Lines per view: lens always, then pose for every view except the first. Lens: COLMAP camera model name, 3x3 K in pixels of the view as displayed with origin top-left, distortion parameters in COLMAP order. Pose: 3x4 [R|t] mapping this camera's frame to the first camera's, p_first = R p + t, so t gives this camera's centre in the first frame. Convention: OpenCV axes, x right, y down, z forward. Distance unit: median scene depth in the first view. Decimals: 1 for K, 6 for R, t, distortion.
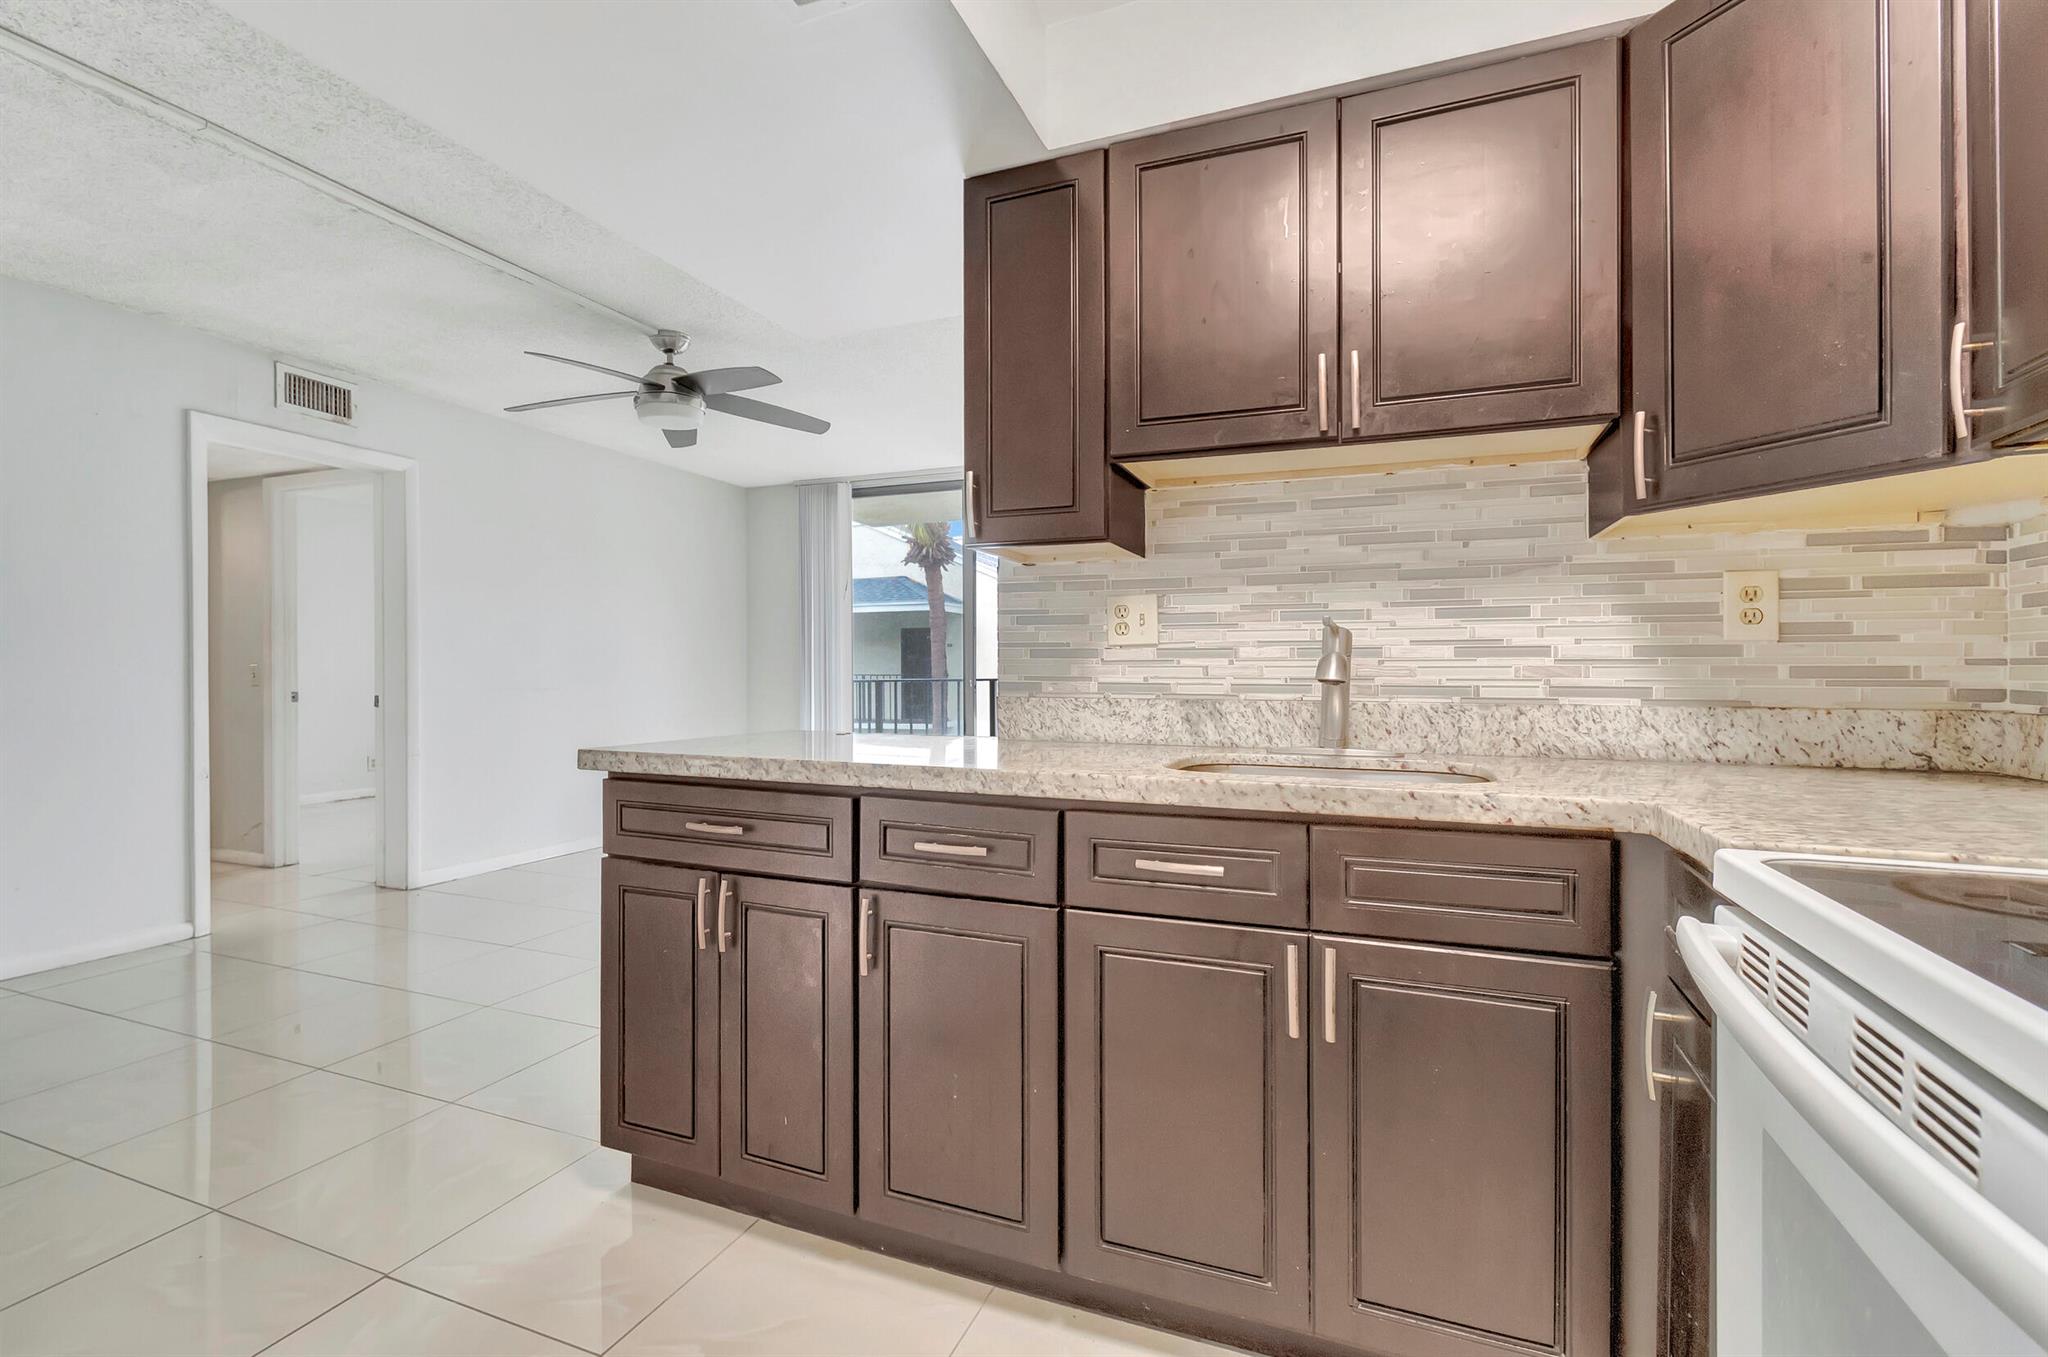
lens RADIAL K [[938.0, 0, 1021.5], [0, 938.0, 687.3], [0, 0, 1]] dist [0.005276, -0.004730]
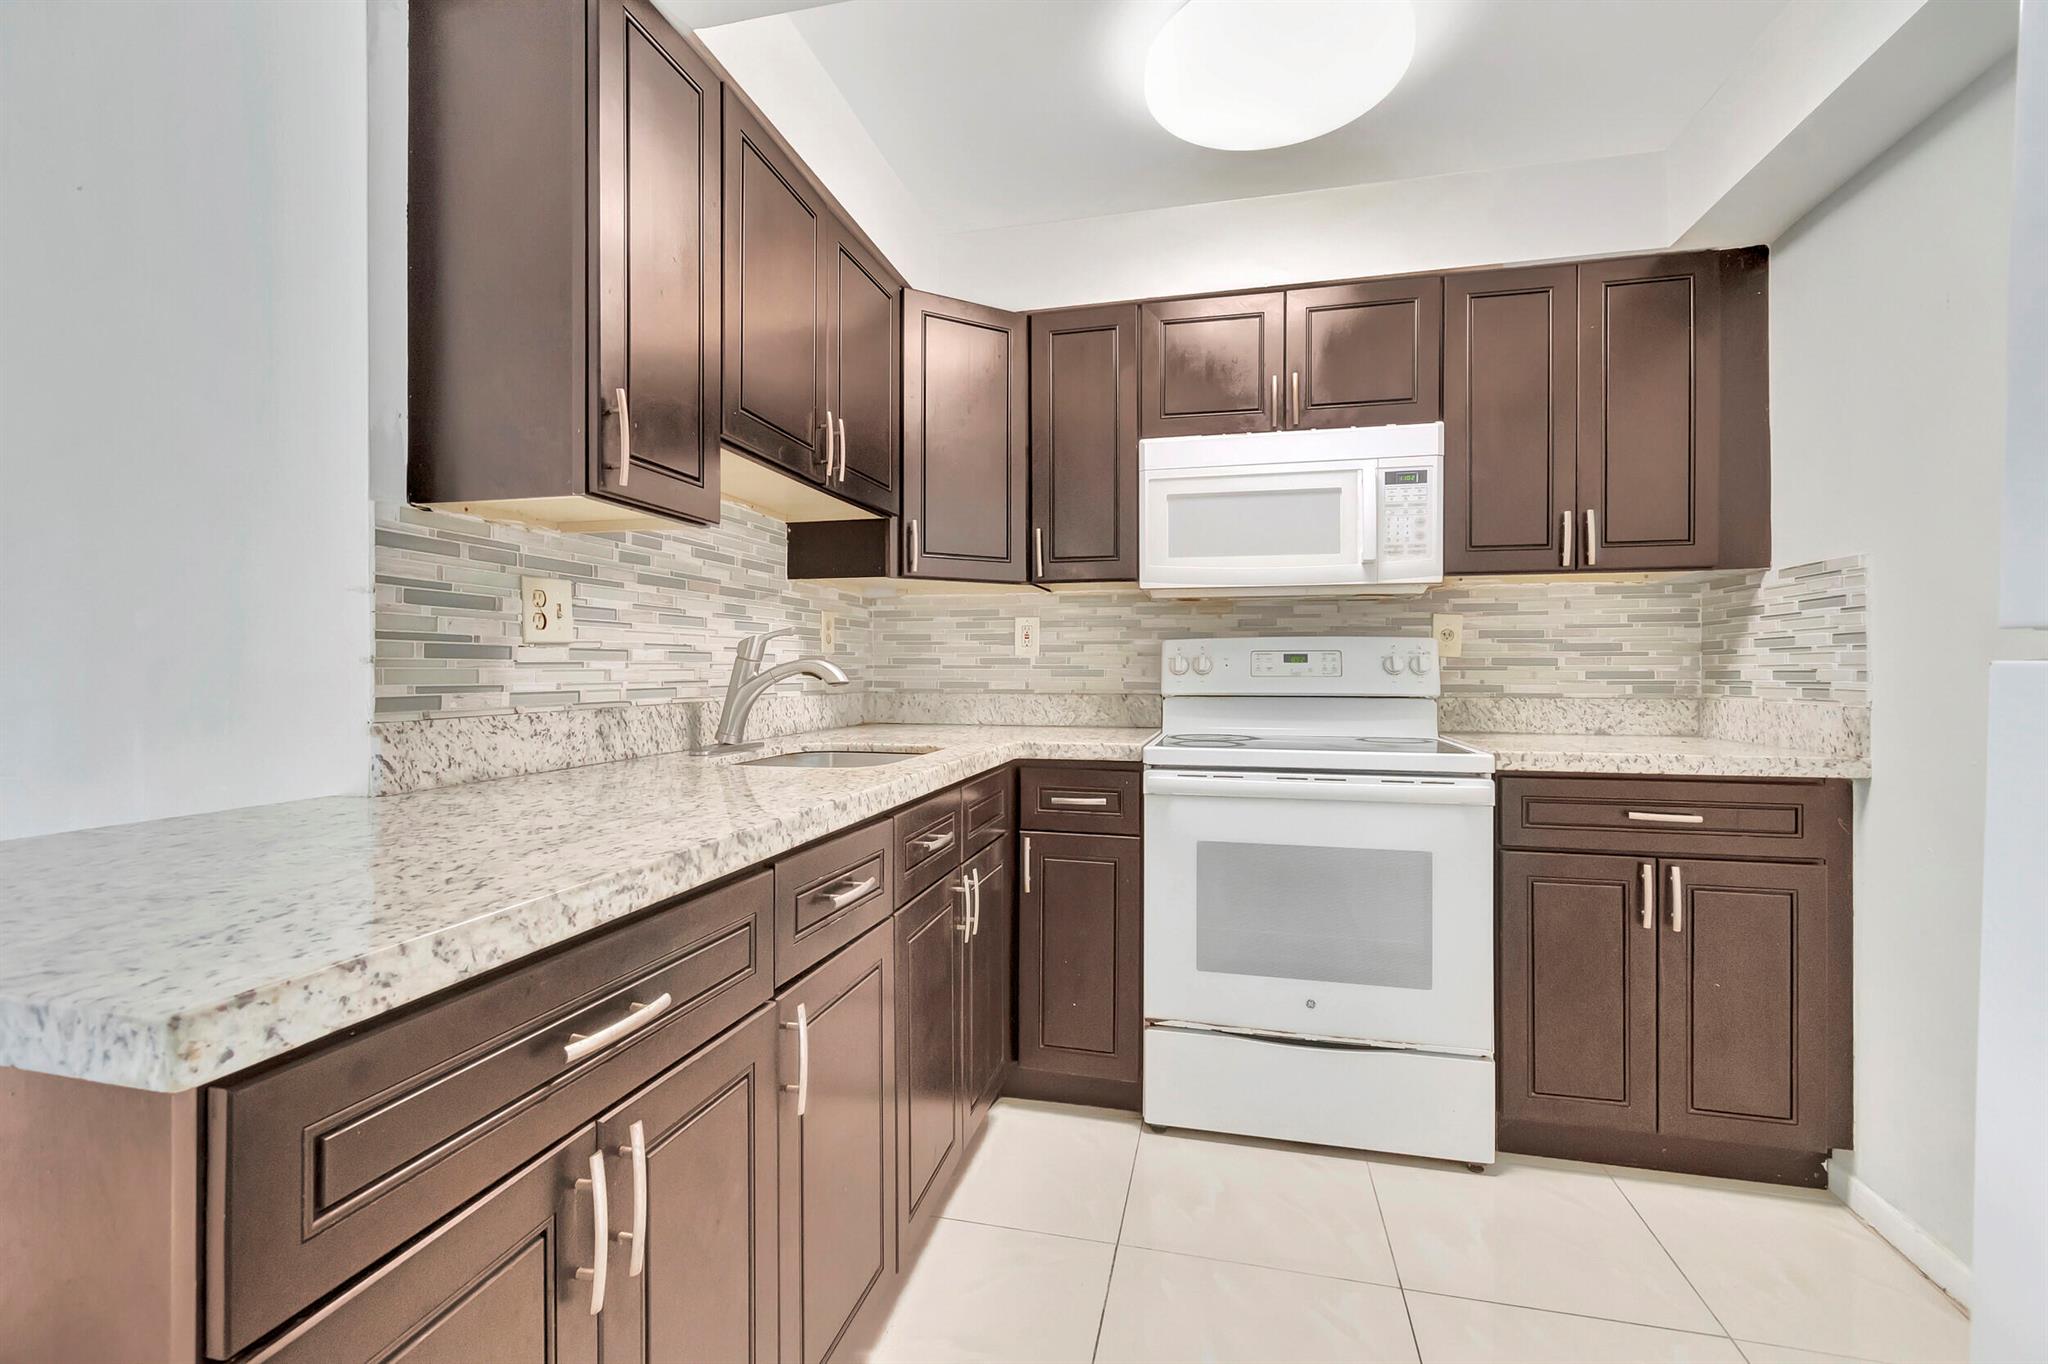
lens RADIAL K [[921.0, 0, 1013.6], [0, 921.0, 644.7], [0, 0, 1]] dist [-0.016421, -0.000146]
pose [[-0.153317, 0.020497, 0.987964, -0.670604], [0.011086, 0.999758, -0.019021, -0.024059], [-0.988115, 0.008036, -0.153507, 0.720612]]
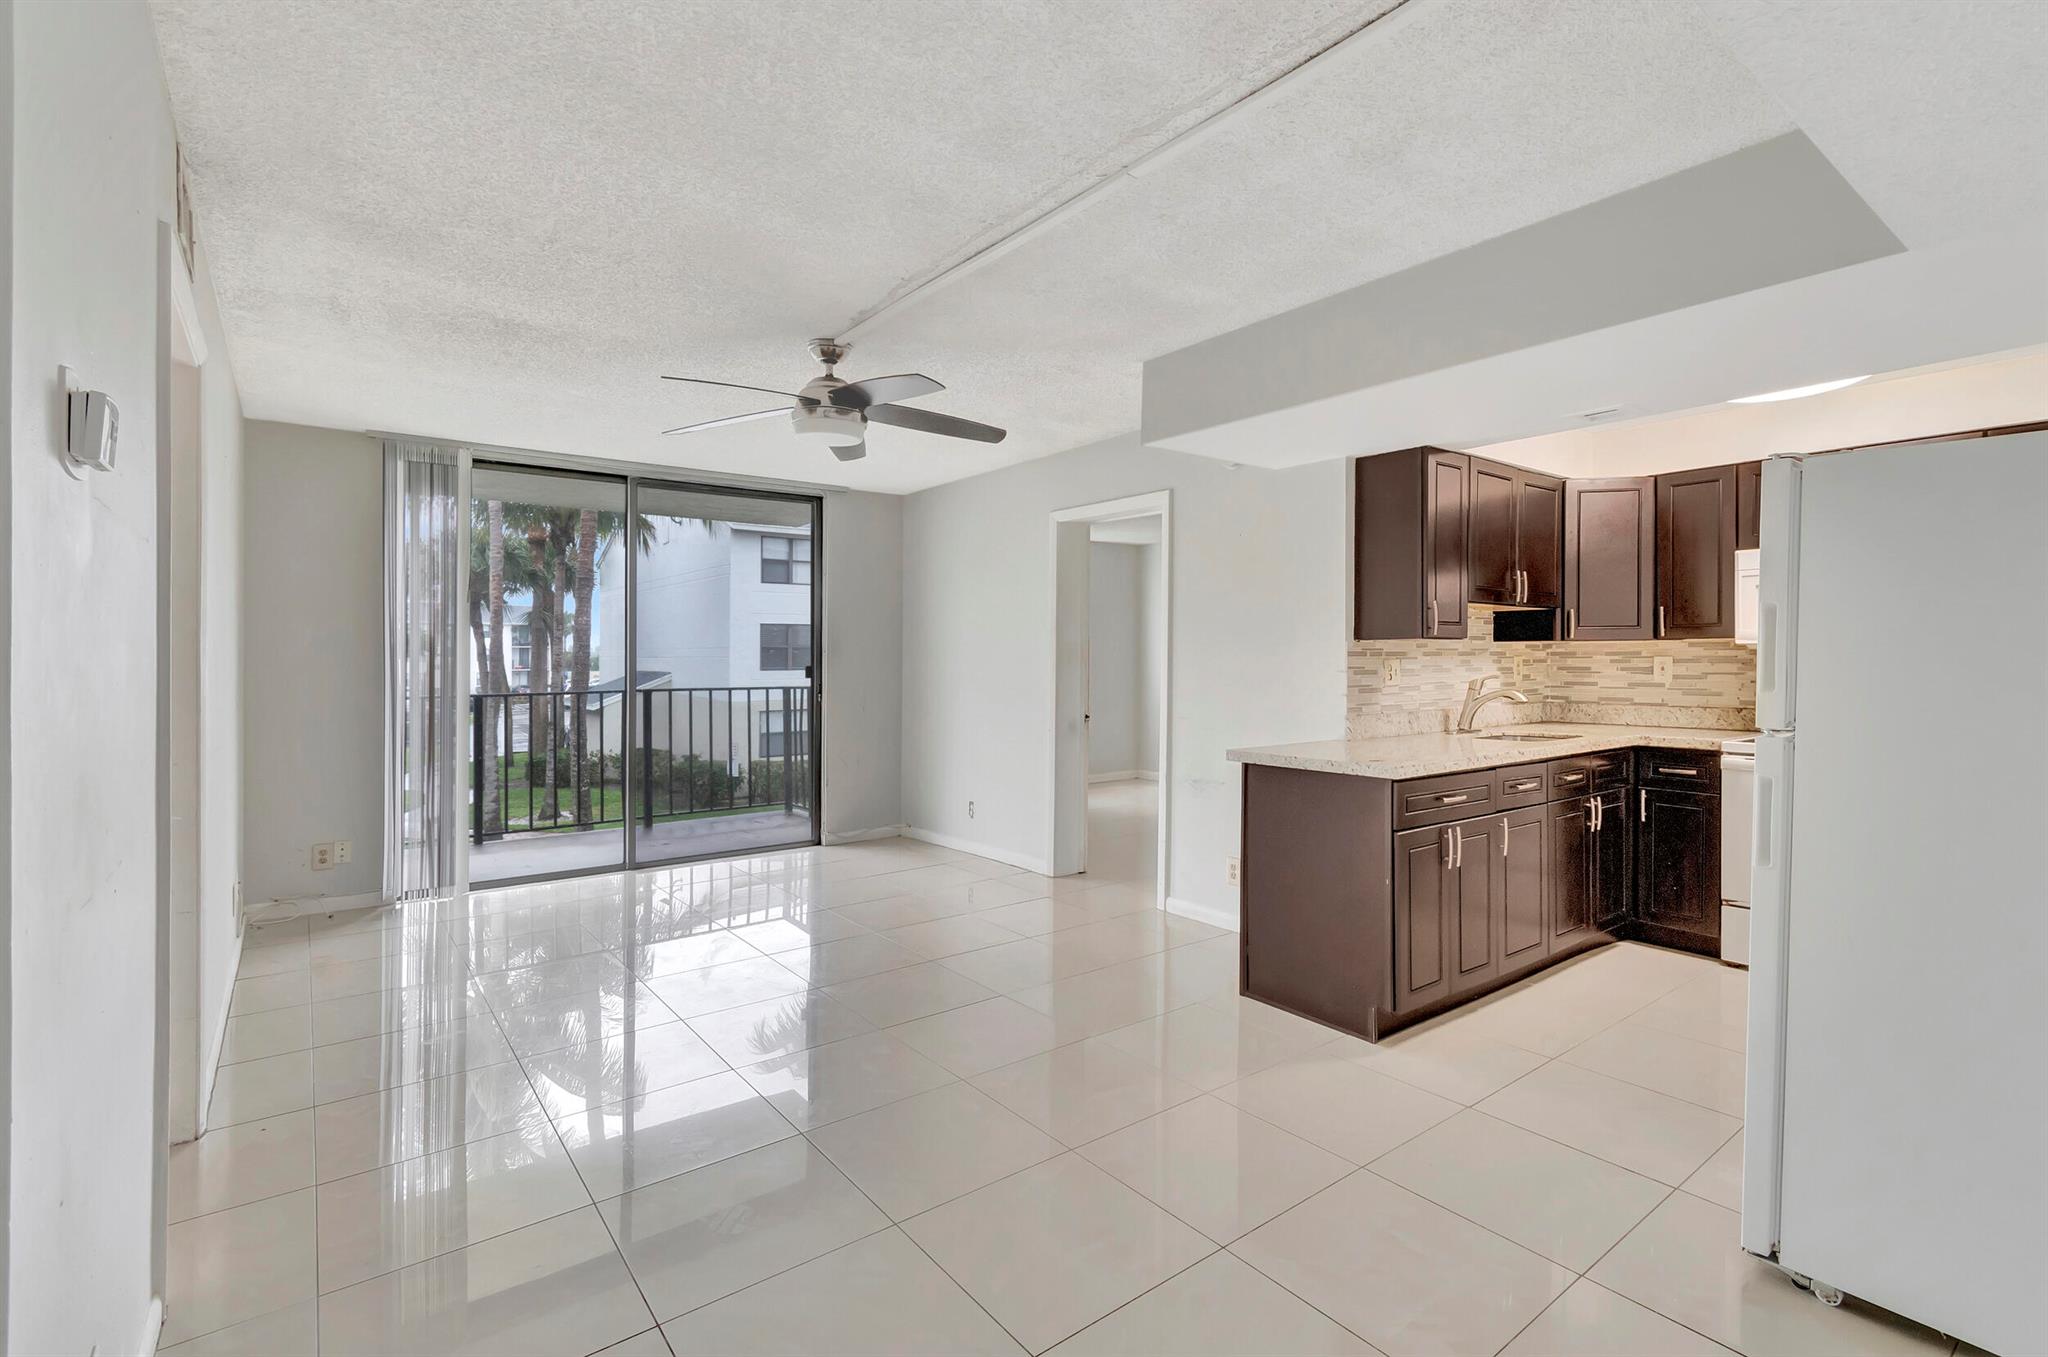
lens RADIAL K [[938.0, 0, 1021.5], [0, 938.0, 687.3], [0, 0, 1]] dist [0.005276, -0.004730]
pose [[0.509500, -0.032813, 0.859845, -1.881930], [0.020116, 0.999454, 0.026221, -0.104251], [-0.860236, 0.003937, 0.509881, 0.656857]]
